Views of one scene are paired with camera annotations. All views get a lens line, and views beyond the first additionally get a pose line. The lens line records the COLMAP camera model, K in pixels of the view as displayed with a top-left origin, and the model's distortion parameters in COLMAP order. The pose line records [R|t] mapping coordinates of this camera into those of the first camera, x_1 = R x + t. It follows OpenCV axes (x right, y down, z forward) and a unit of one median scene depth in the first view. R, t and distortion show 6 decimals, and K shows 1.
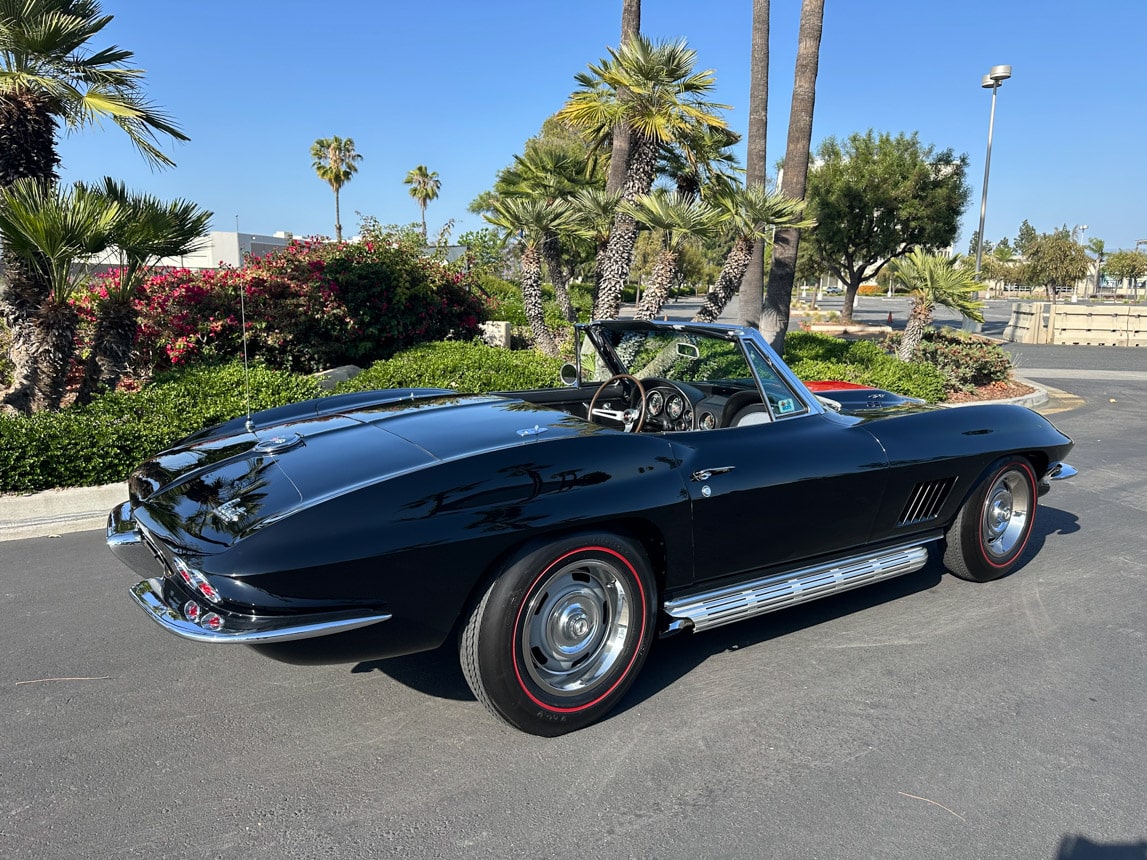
lens RADIAL K [[798.5, 0, 570.1], [0, 798.5, 430.1], [0, 0, 1]] dist [0.080431, -0.100891]
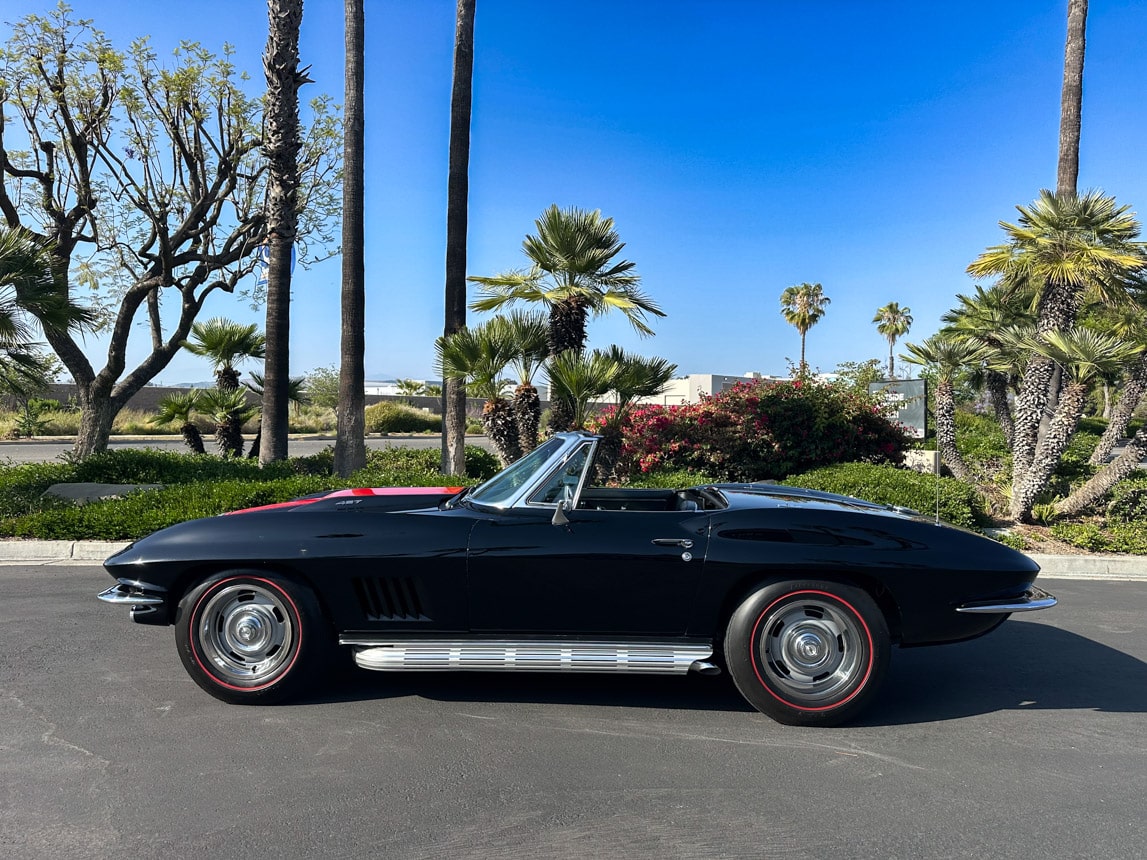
lens RADIAL K [[795.7, 0, 573.3], [0, 795.7, 425.6], [0, 0, 1]] dist [0.081384, -0.109241]
pose [[0.849949, 0.004916, -0.526842, 0.106423], [-0.094984, 0.985002, -0.144046, 0.040150], [0.518232, 0.172473, 0.837668, -0.183177]]
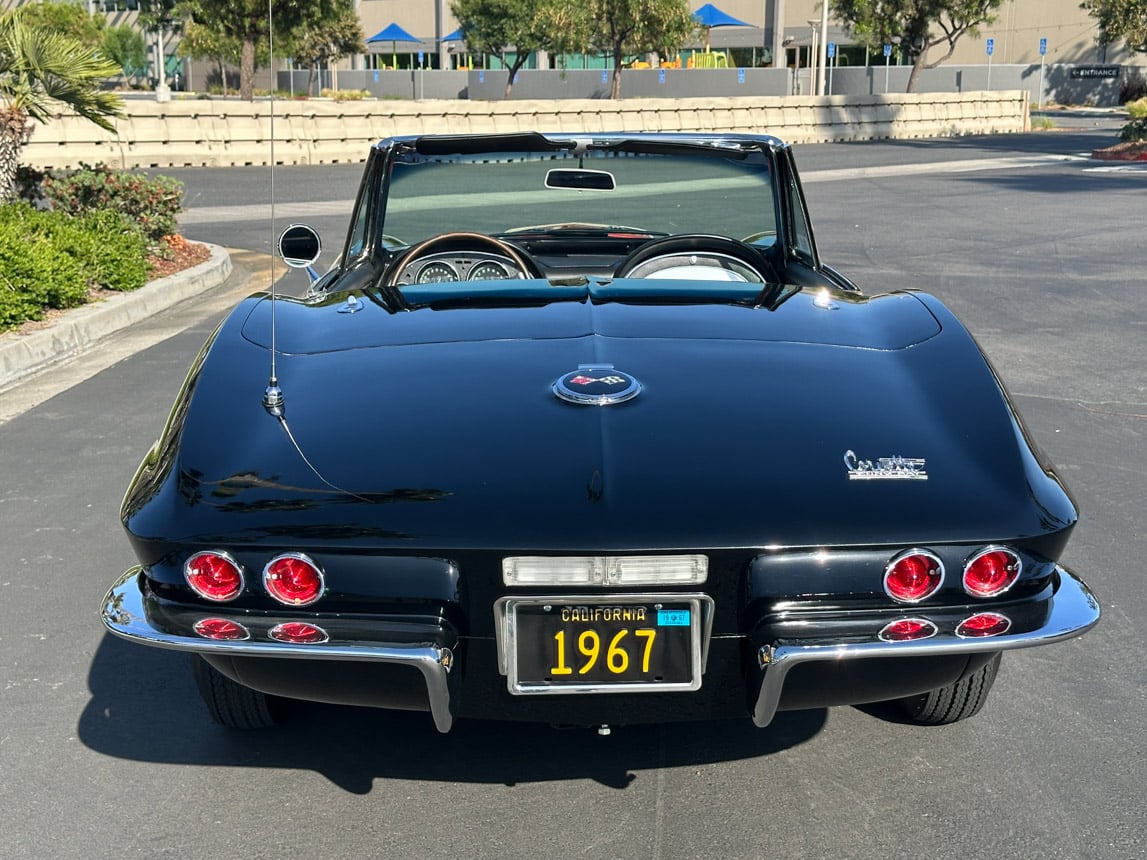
lens RADIAL K [[1596.1, 0, 572.5], [0, 1596.1, 448.8], [0, 0, 1]] dist [0.244435, -0.506569]
pose [[0.557550, -0.194806, 0.806963, -0.386130], [0.150731, 0.979674, 0.132355, -0.026334], [-0.816345, 0.047840, 0.575580, 0.131263]]
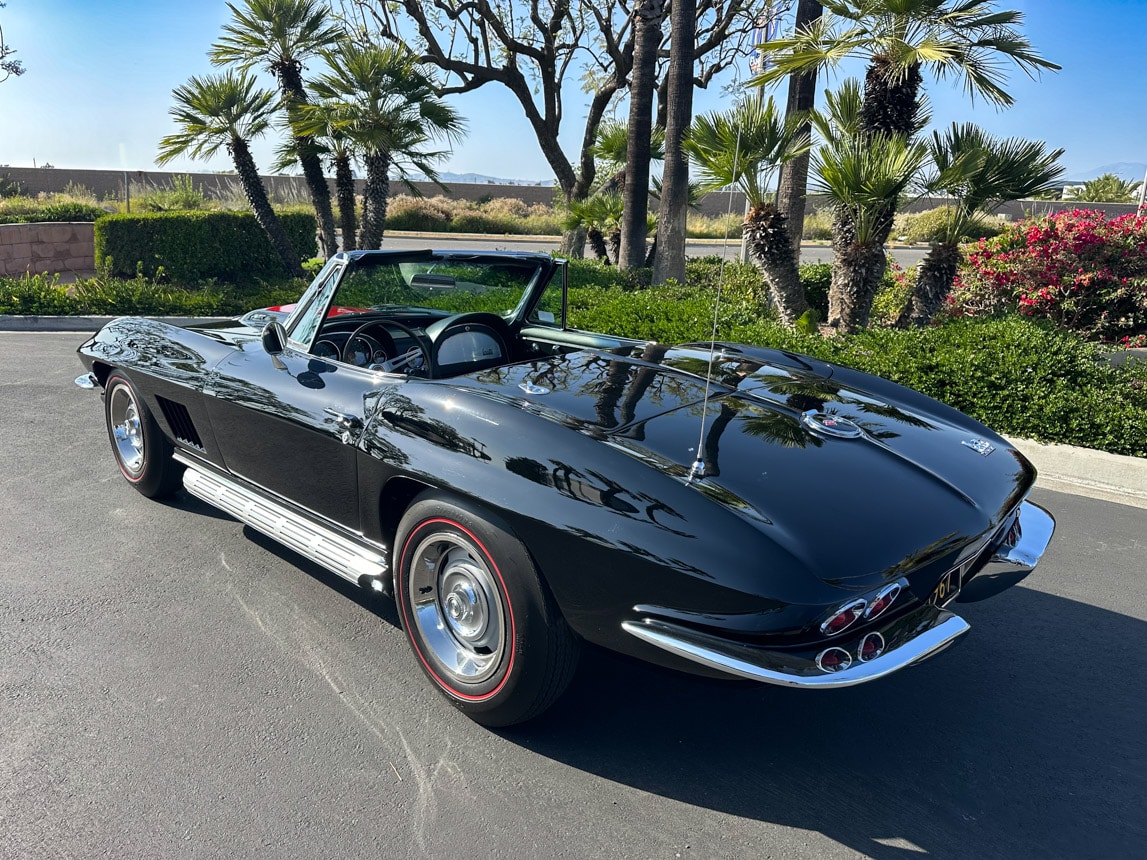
lens RADIAL K [[813.6, 0, 573.5], [0, 813.6, 430.0], [0, 0, 1]] dist [0.032312, -0.046907]
pose [[0.312289, 0.243382, -0.918282, 0.242028], [-0.189583, 0.963148, 0.190800, -0.032011], [0.930878, 0.114506, 0.346921, 0.173181]]
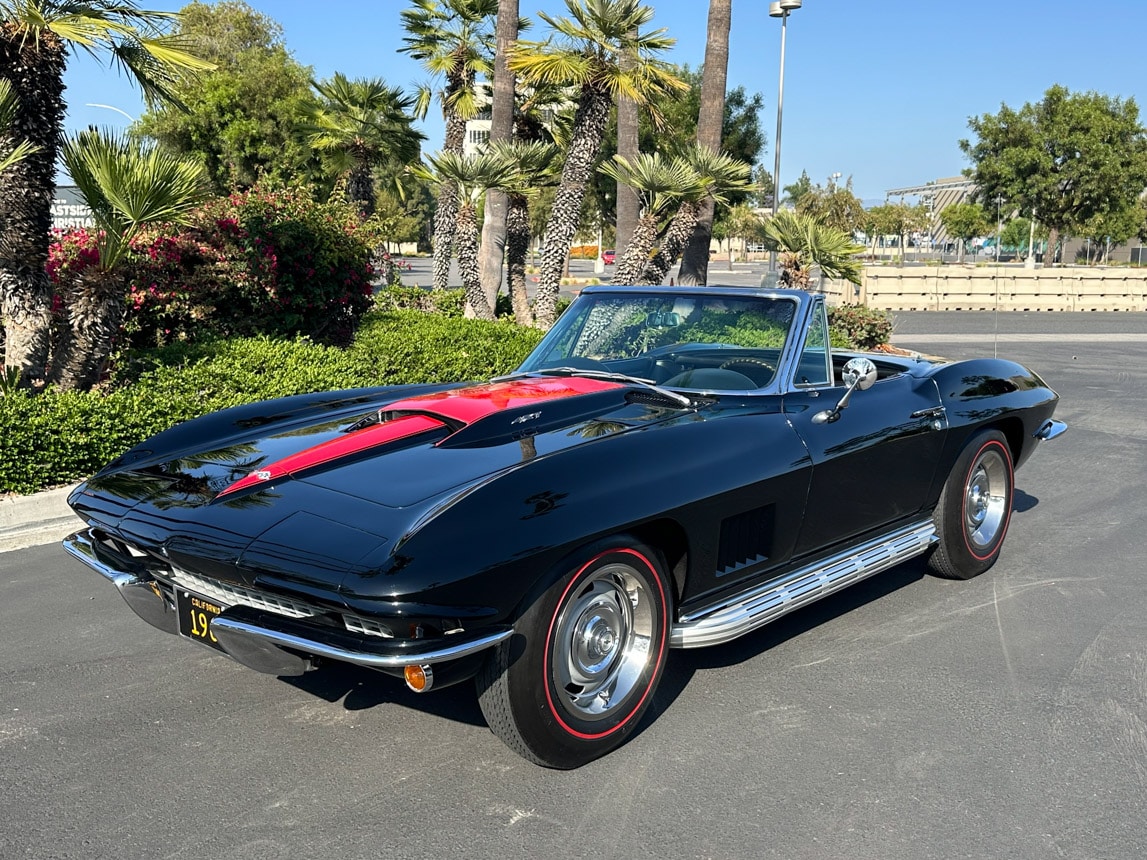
lens RADIAL K [[1112.4, 0, 572.7], [0, 1112.4, 434.8], [0, 0, 1]] dist [0.162765, -0.338291]
pose [[0.943577, -0.056415, 0.326312, -0.379326], [0.059447, 0.998231, 0.000681, 0.036239], [-0.325773, 0.018756, 0.945262, -0.229909]]
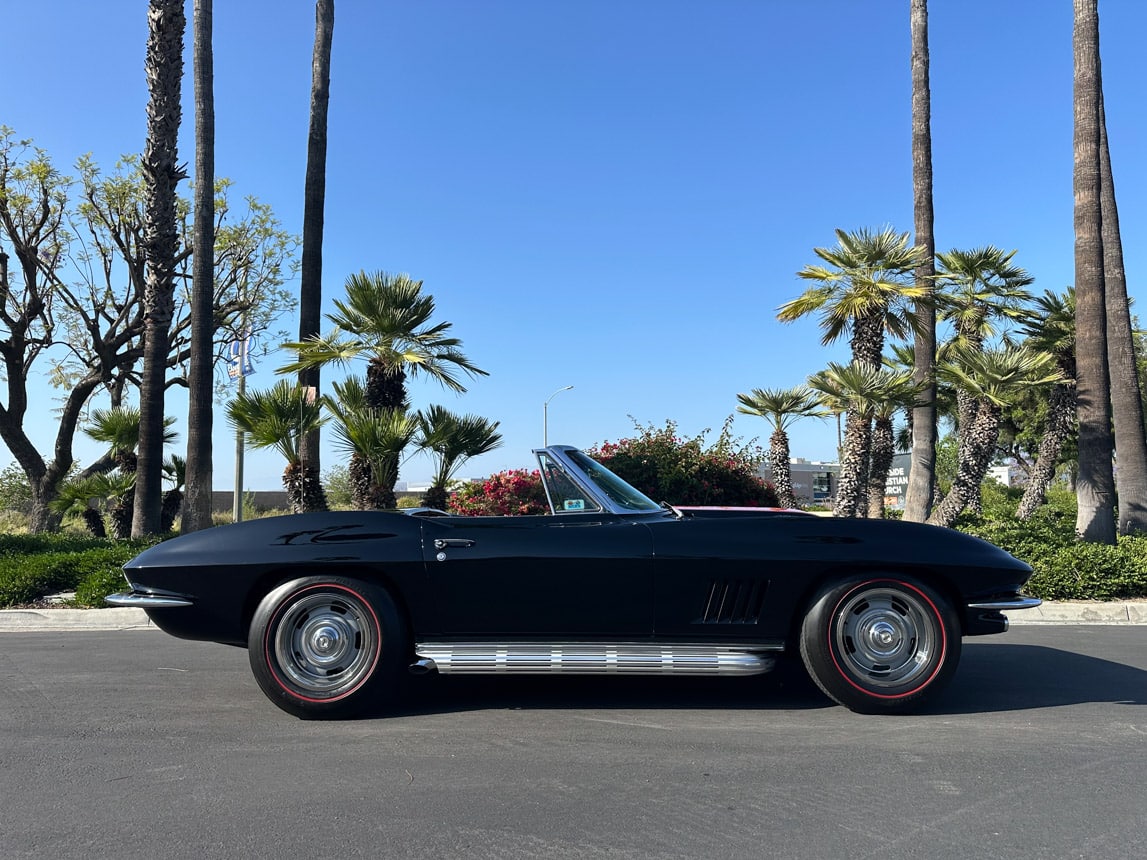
lens RADIAL K [[795.5, 0, 573.7], [0, 795.5, 434.7], [0, 0, 1]] dist [0.088260, -0.120526]
pose [[0.810163, -0.084279, -0.580115, 0.365967], [-0.074010, 0.966987, -0.243842, 0.060309], [0.581514, 0.240486, 0.777180, 0.015023]]
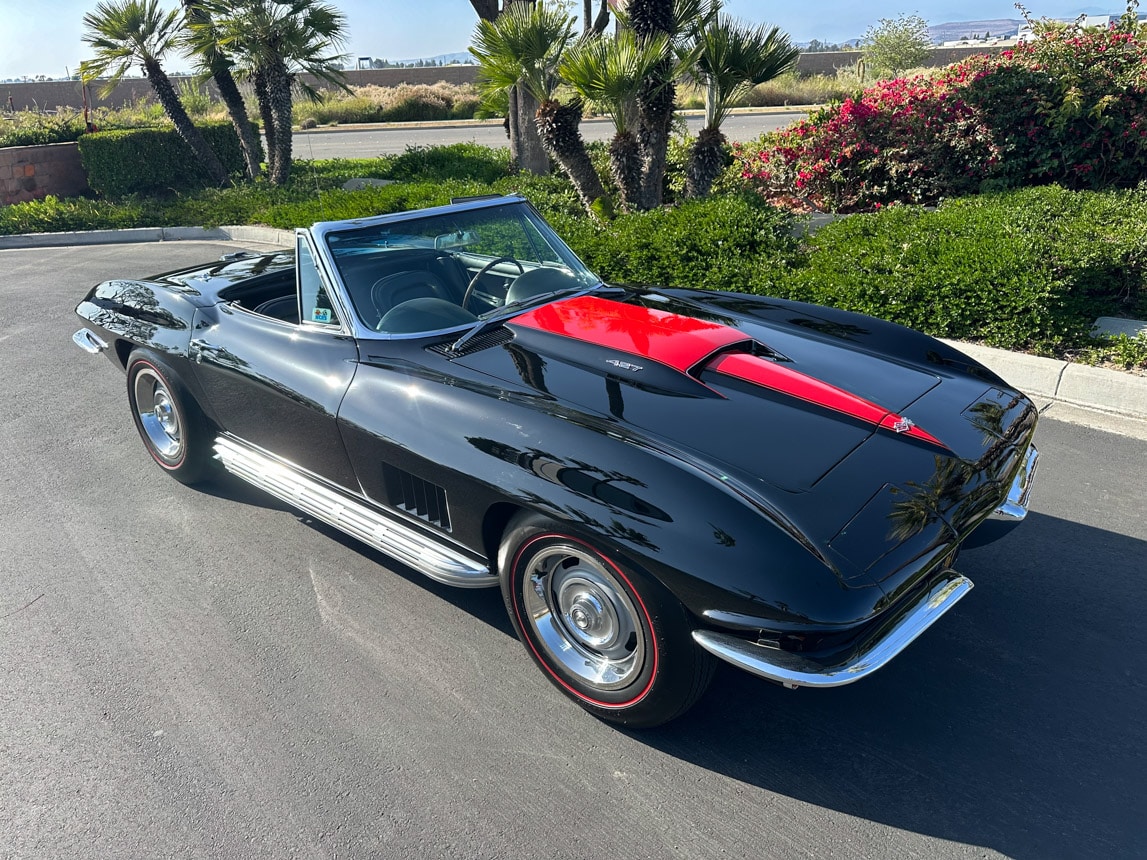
lens RADIAL K [[813.6, 0, 573.5], [0, 813.6, 430.0], [0, 0, 1]] dist [0.032312, -0.046907]
pose [[0.265106, 0.356158, -0.896030, 0.453594], [-0.129527, 0.934012, 0.332933, -0.094157], [0.955480, 0.027797, 0.293744, 0.377335]]
